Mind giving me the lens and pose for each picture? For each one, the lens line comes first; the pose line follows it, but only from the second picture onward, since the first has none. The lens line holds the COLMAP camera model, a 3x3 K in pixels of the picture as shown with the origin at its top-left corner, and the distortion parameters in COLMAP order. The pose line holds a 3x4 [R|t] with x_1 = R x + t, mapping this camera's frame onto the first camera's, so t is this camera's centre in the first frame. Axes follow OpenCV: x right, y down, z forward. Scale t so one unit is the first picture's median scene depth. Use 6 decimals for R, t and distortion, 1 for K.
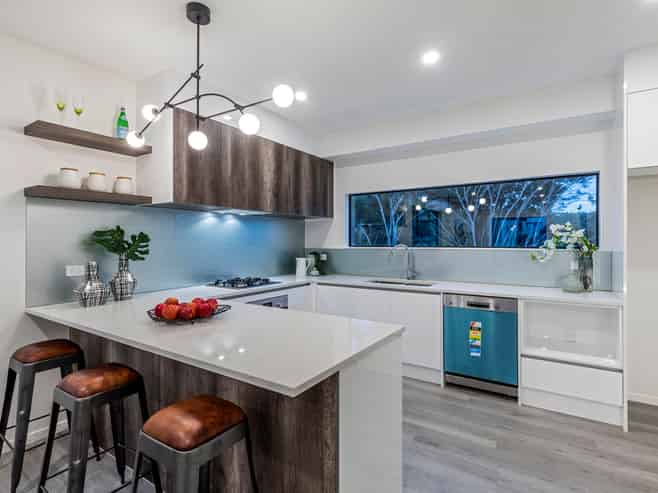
lens RADIAL K [[352.3, 0, 328.3], [0, 352.3, 241.3], [0, 0, 1]] dist [0.004819, 0.000577]
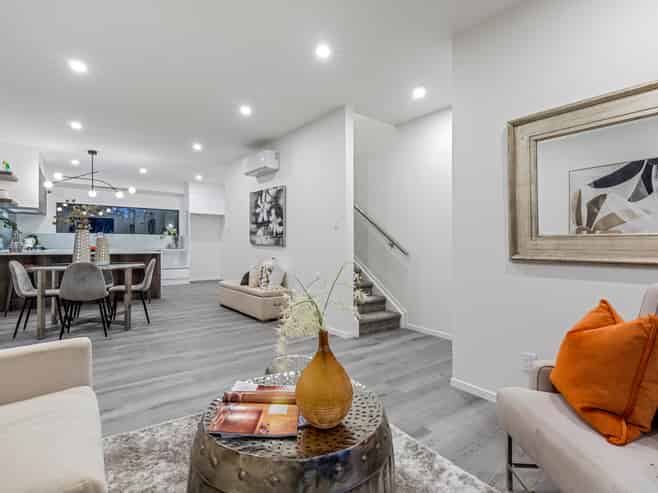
lens RADIAL K [[340.8, 0, 330.1], [0, 340.8, 251.9], [0, 0, 1]] dist [0.005213, 0.000846]
pose [[0.335858, -0.021104, 0.941676, -1.631692], [-0.009516, 0.999622, 0.025797, 0.078310], [-0.941864, -0.017625, 0.335531, -1.270530]]
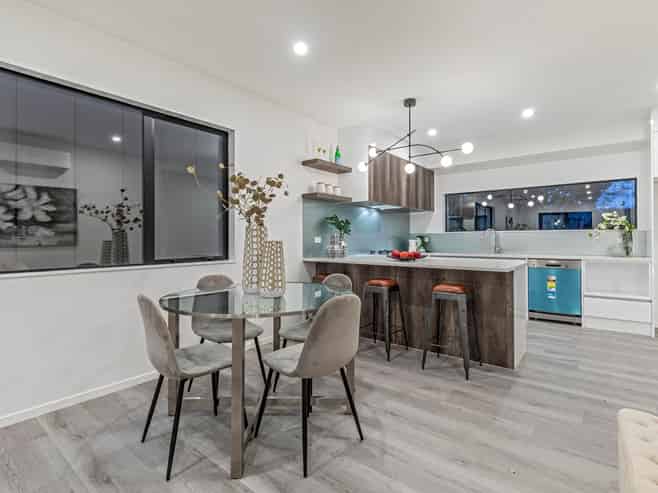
lens RADIAL K [[339.1, 0, 331.7], [0, 339.1, 236.1], [0, 0, 1]] dist [-0.001380, -0.000843]
pose [[0.995539, -0.001577, -0.094335, -0.395261], [0.000846, 0.999969, -0.007796, 0.062610], [0.094345, 0.007681, 0.995510, -0.562198]]
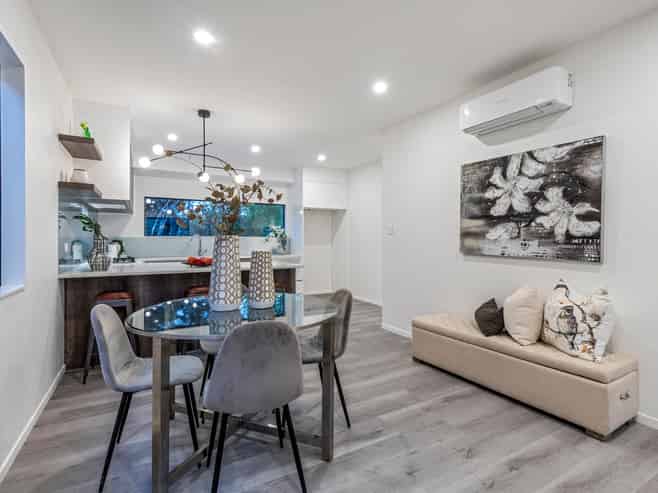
lens RADIAL K [[336.0, 0, 329.0], [0, 336.0, 246.5], [0, 0, 1]] dist [0.004485, 0.000351]
pose [[0.458453, -0.016905, 0.888558, -1.140275], [-0.000062, 0.999818, 0.019054, 0.043685], [-0.888719, -0.008790, 0.458369, -0.312402]]
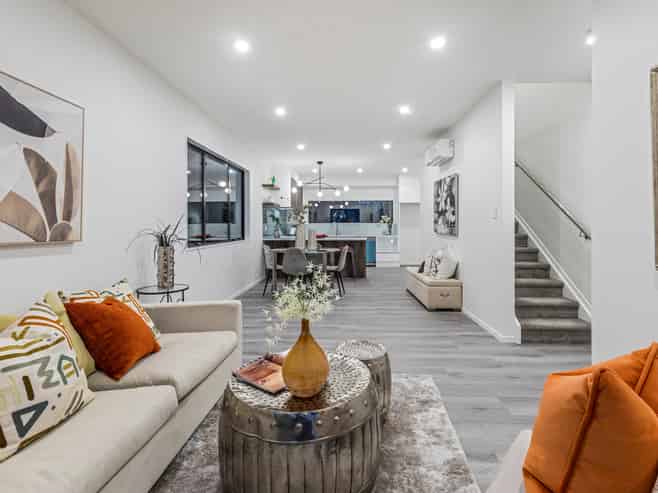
lens RADIAL K [[339.1, 0, 331.7], [0, 339.1, 236.1], [0, 0, 1]] dist [-0.001380, -0.000843]
pose [[0.859222, -0.016753, 0.511329, -1.471750], [0.001350, 0.999534, 0.030480, 0.047235], [-0.511602, -0.025499, 0.858844, -1.572511]]
